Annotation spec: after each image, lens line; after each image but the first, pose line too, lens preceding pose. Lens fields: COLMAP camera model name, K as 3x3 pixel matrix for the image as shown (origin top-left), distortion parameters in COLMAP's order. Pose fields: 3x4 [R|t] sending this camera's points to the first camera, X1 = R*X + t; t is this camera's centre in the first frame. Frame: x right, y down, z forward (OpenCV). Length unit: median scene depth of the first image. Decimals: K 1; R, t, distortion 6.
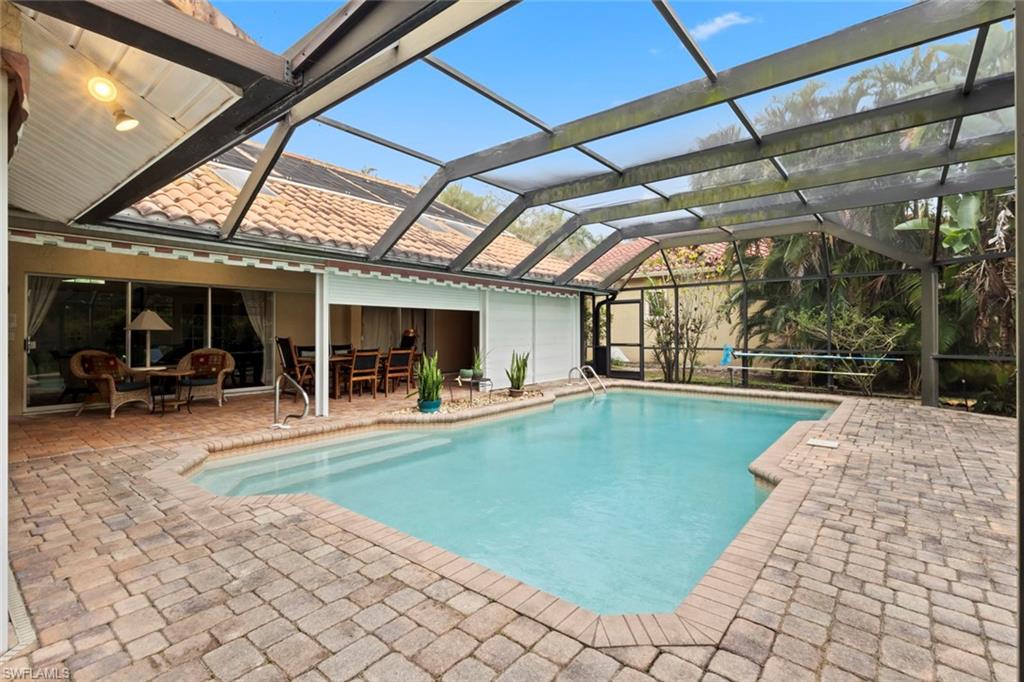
lens RADIAL K [[473.6, 0, 511.1], [0, 473.6, 334.8], [0, 0, 1]] dist [0.001934, 0.000497]
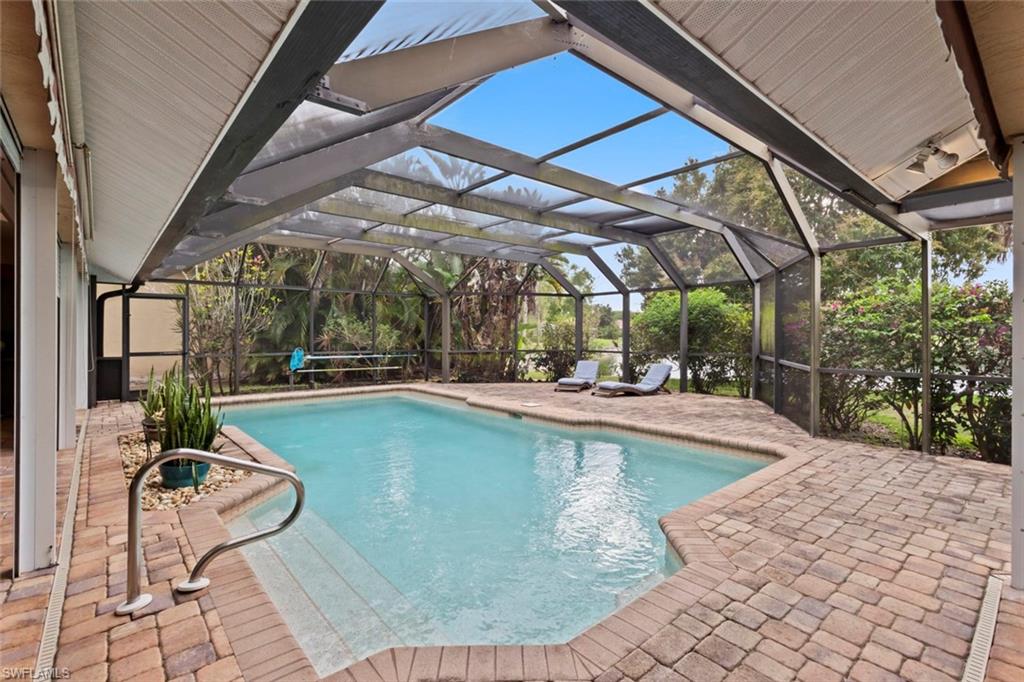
lens RADIAL K [[473.6, 0, 511.1], [0, 473.6, 334.8], [0, 0, 1]] dist [0.001934, 0.000497]
pose [[0.168536, 0.000575, 0.985695, -1.488380], [0.007541, 0.999970, -0.001873, -0.013316], [-0.985667, 0.007749, 0.168526, 1.232052]]
